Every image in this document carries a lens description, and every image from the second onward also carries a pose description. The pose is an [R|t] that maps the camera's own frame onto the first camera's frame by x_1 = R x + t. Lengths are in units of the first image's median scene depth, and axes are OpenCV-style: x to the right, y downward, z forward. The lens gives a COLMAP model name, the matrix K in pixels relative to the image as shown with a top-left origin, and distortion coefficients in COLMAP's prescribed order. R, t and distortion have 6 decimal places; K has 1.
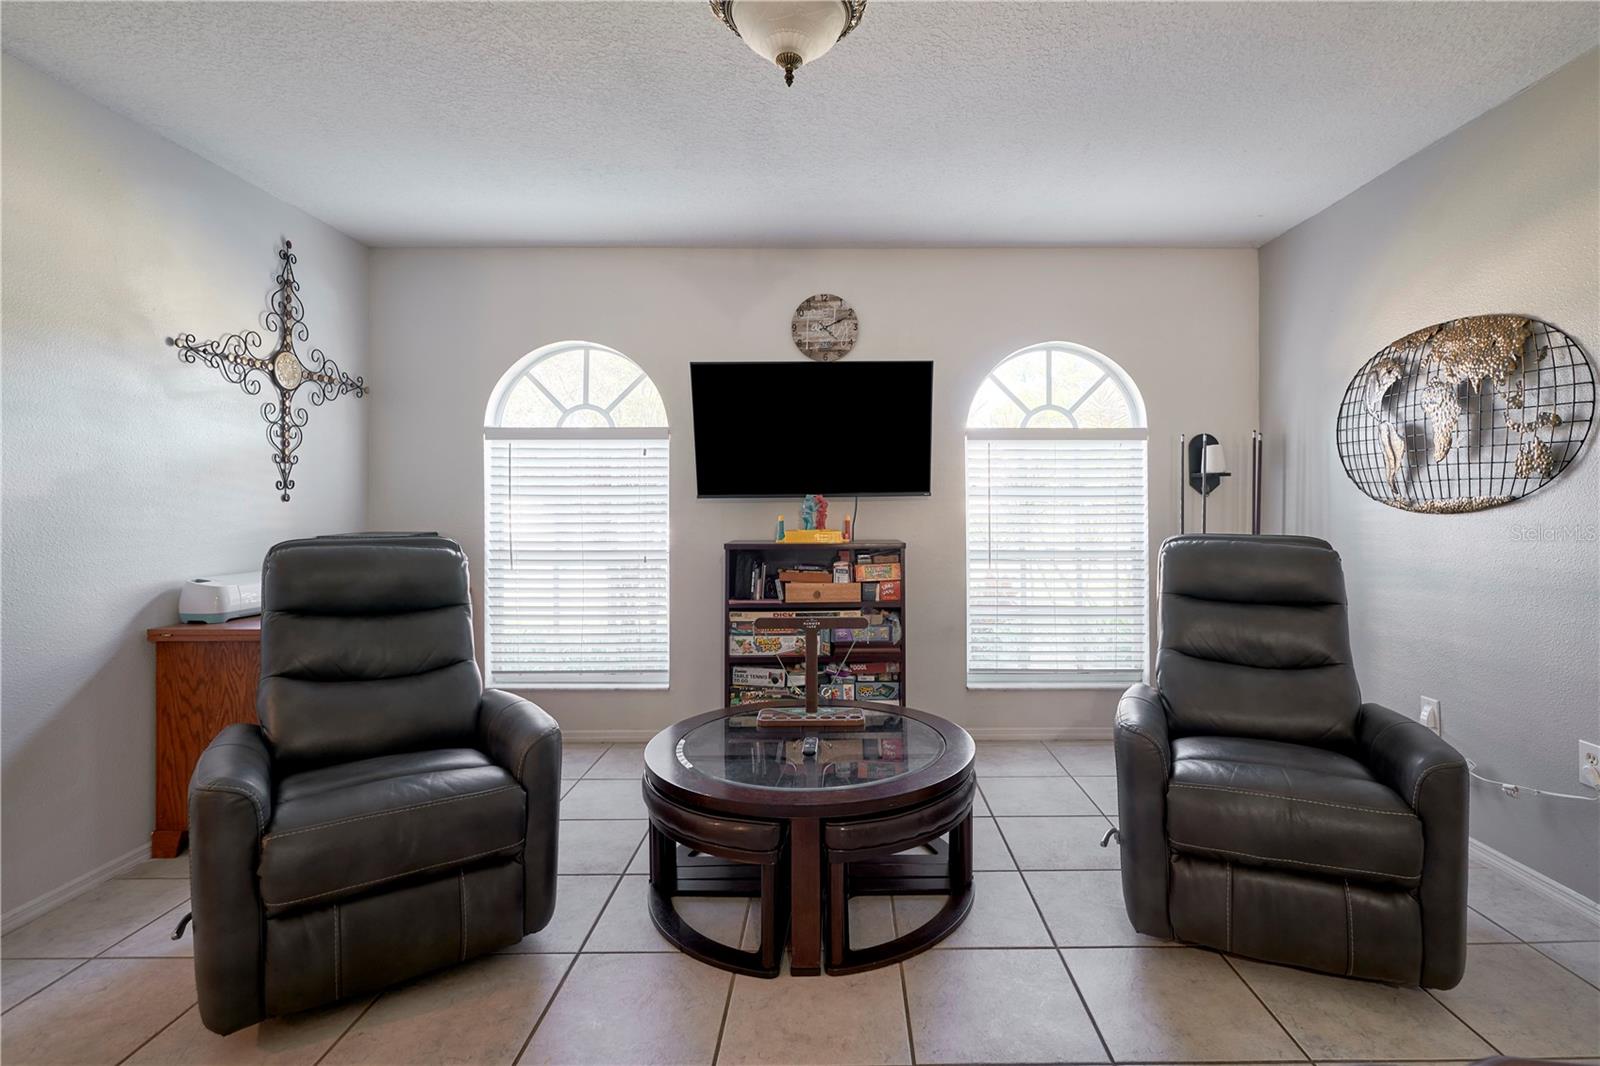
lens RADIAL K [[740.6, 0, 828.5], [0, 740.6, 506.6], [0, 0, 1]] dist [-0.001011, -0.000173]
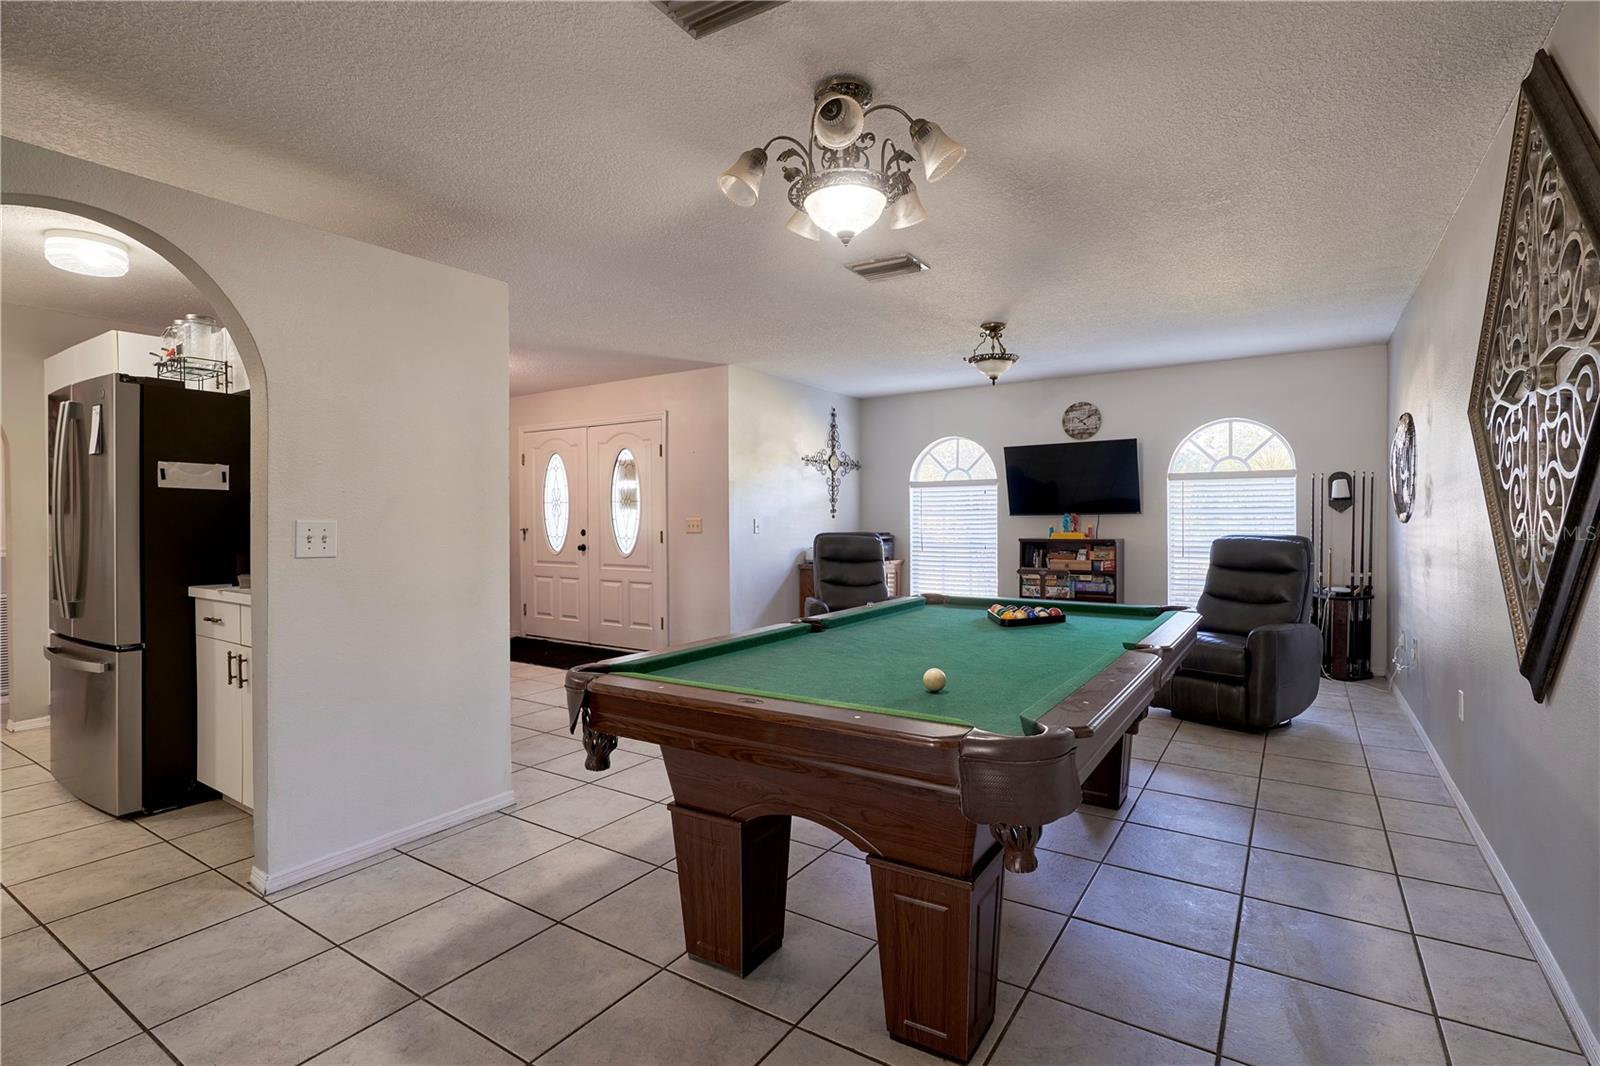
lens RADIAL K [[740.6, 0, 828.5], [0, 740.6, 506.6], [0, 0, 1]] dist [-0.001011, -0.000173]
pose [[0.850190, -0.011020, -0.526361, 0.464117], [-0.000127, 0.999777, -0.021136, 0.006165], [0.526476, 0.018037, 0.849998, -0.945514]]
